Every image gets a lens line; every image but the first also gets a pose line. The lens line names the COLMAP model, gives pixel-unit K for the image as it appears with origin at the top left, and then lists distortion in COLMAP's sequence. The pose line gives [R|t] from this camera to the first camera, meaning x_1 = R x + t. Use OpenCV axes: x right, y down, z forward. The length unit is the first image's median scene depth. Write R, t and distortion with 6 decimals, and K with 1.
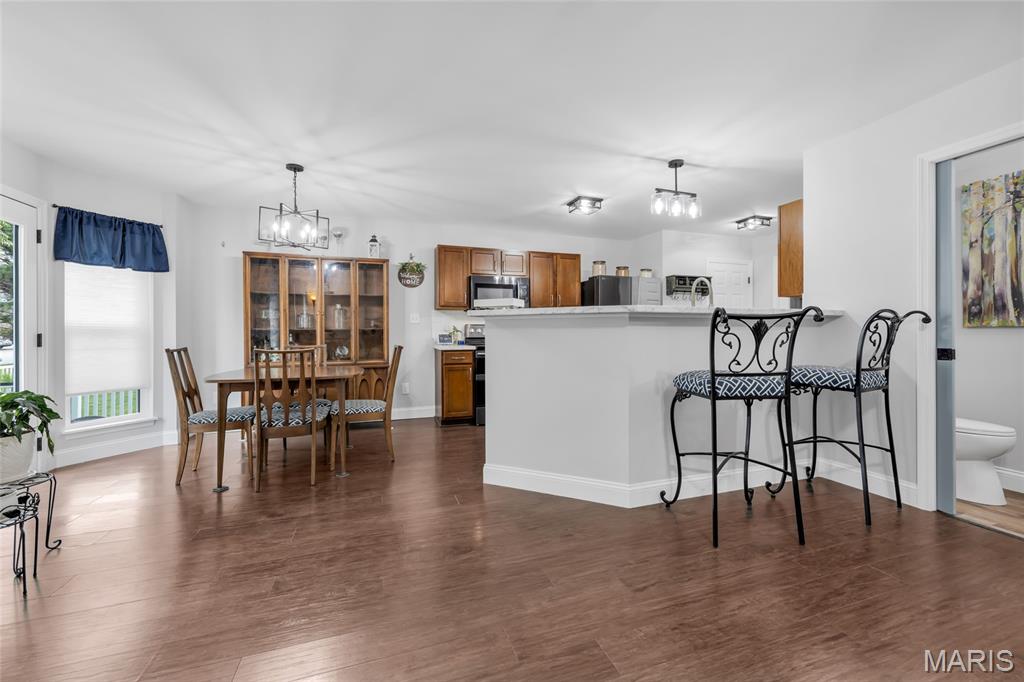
lens RADIAL K [[410.6, 0, 515.5], [0, 410.6, 333.6], [0, 0, 1]] dist [0.007526, -0.000083]
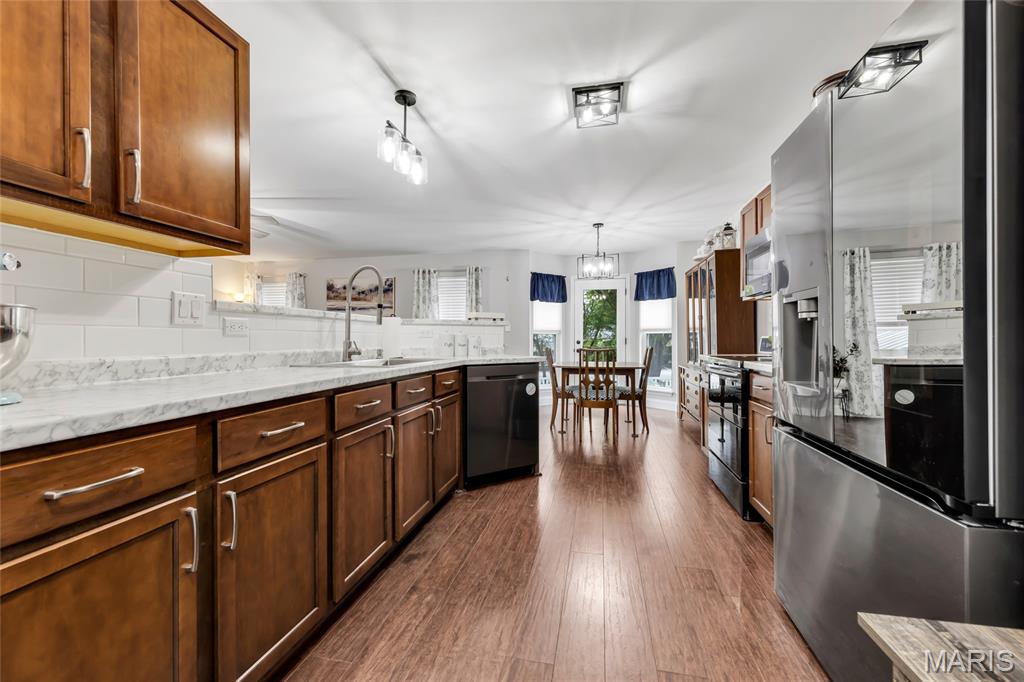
lens RADIAL K [[409.8, 0, 517.0], [0, 409.8, 337.5], [0, 0, 1]] dist [0.006655, -0.000312]
pose [[-0.507430, 0.001196, -0.861692, 0.795105], [0.005448, 0.999984, -0.001820, 0.000285], [0.861676, -0.005618, -0.507428, 1.349990]]
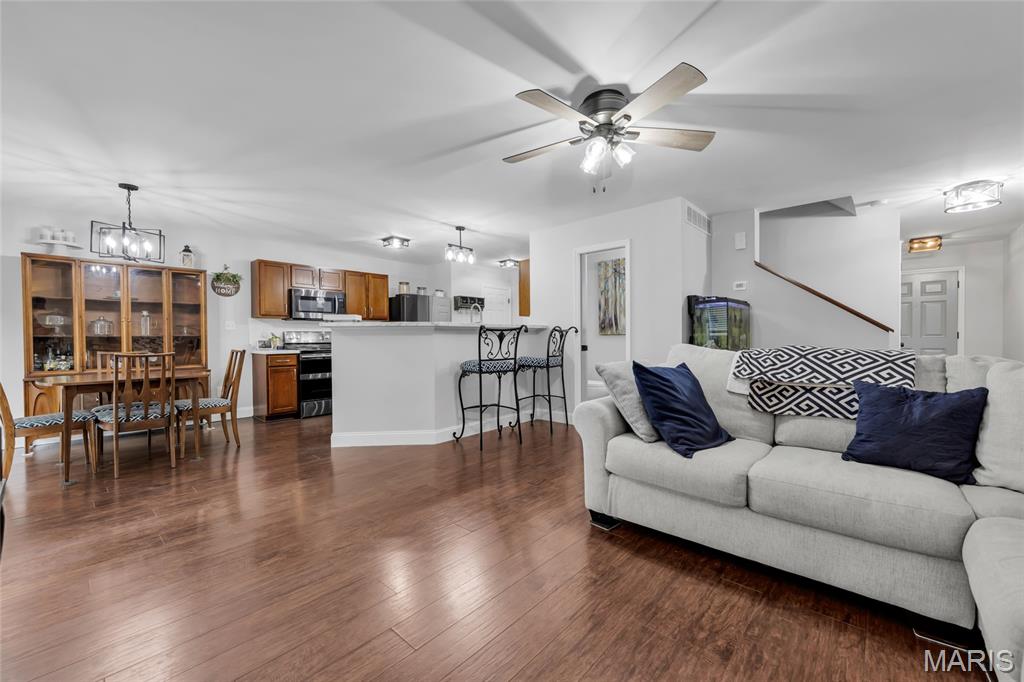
lens RADIAL K [[408.7, 0, 514.9], [0, 408.7, 343.7], [0, 0, 1]] dist [0.001087, -0.000244]
pose [[0.875795, -0.010254, 0.482574, -0.153413], [0.005331, 0.999919, 0.011573, 0.001900], [-0.482653, -0.007564, 0.875779, -0.390809]]
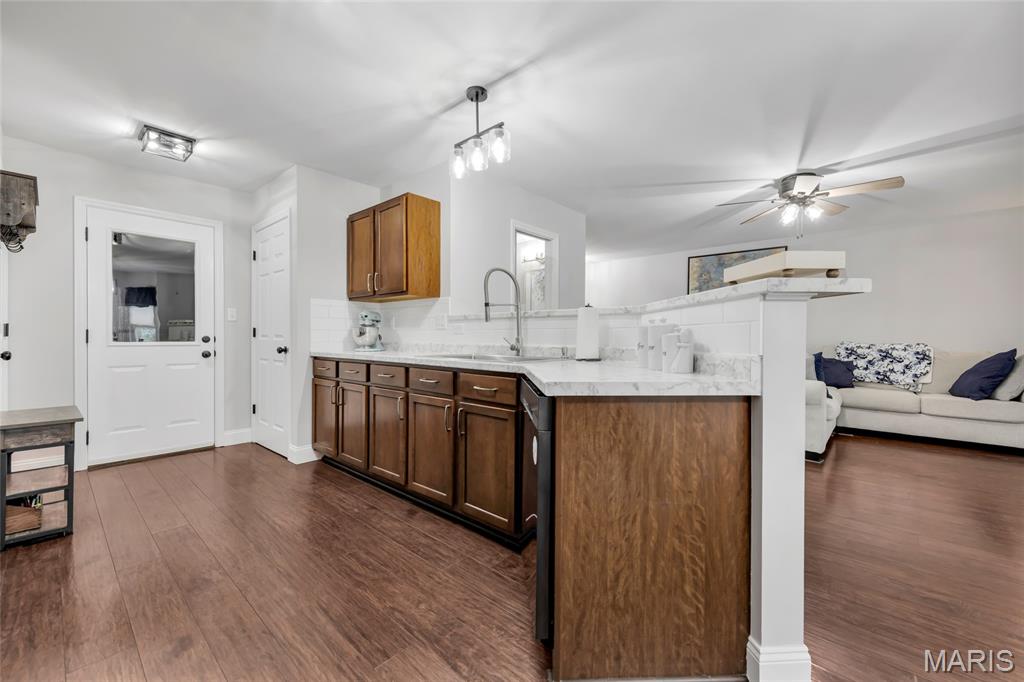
lens RADIAL K [[413.1, 0, 512.7], [0, 413.1, 338.5], [0, 0, 1]] dist [0.007105, 0.000034]
pose [[-0.489233, -0.002206, 0.872150, -0.232273], [-0.004366, 0.999990, 0.000080, 0.005540], [-0.872142, -0.003768, -0.489238, 1.147784]]
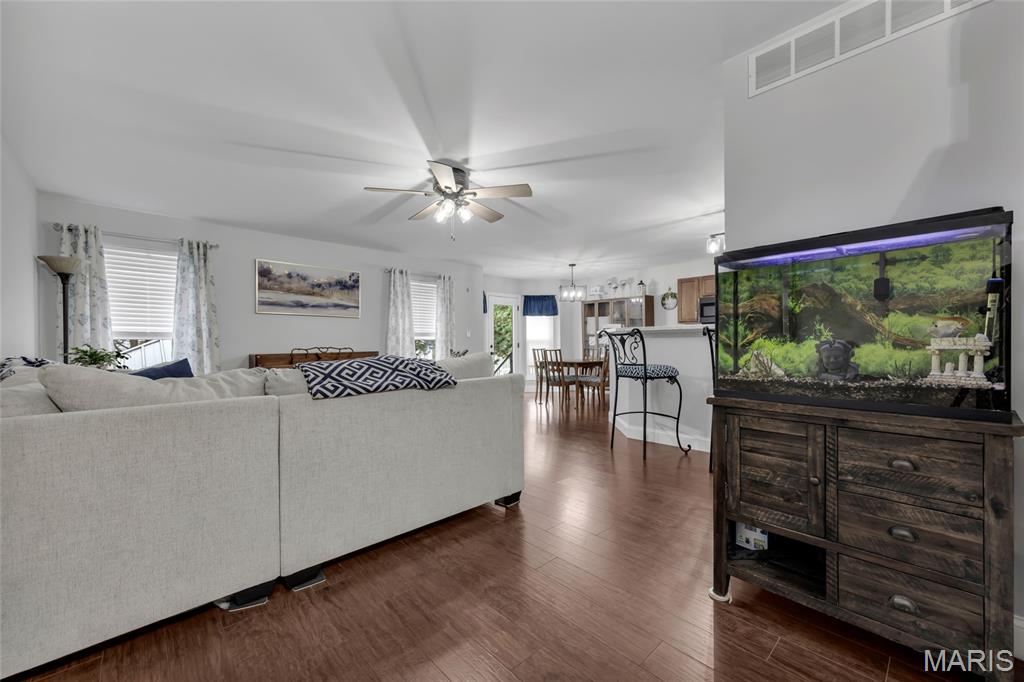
lens RADIAL K [[400.6, 0, 506.8], [0, 400.6, 343.3], [0, 0, 1]] dist [0.000763, -0.000042]
pose [[0.397428, -0.001014, -0.917633, 1.118380], [0.008065, 0.999965, 0.002388, -0.003696], [0.917598, -0.008350, 0.397422, -0.128573]]
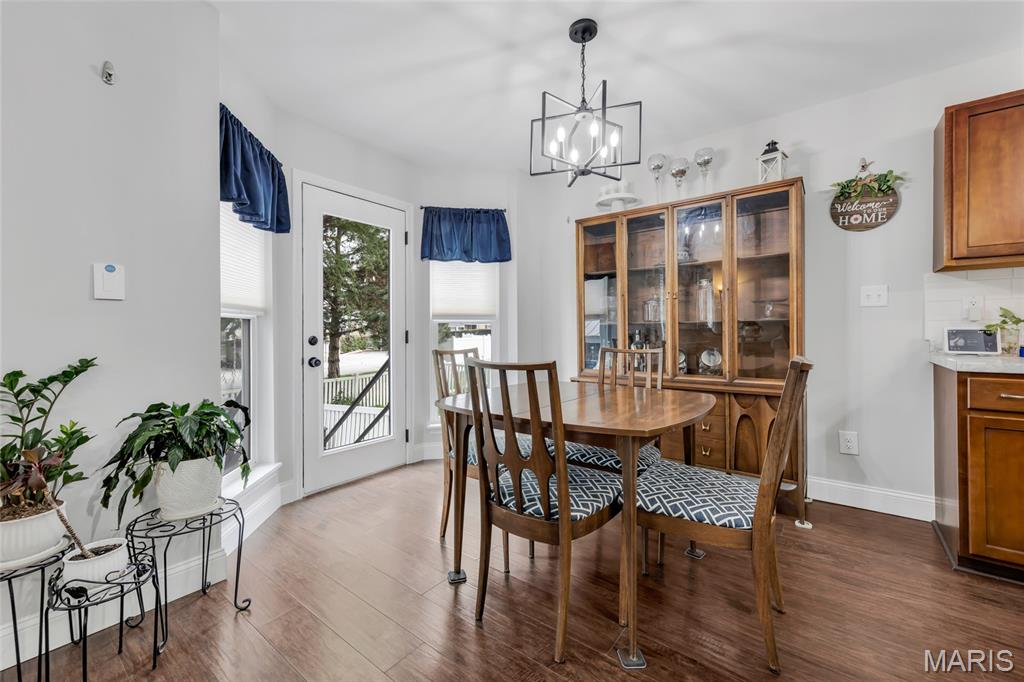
lens RADIAL K [[409.8, 0, 517.0], [0, 409.8, 337.5], [0, 0, 1]] dist [0.006655, -0.000312]
pose [[0.557666, 0.007033, -0.830035, -0.113524], [0.003003, 0.999940, 0.010490, 0.005774], [0.830060, -0.008343, 0.557612, 0.556599]]
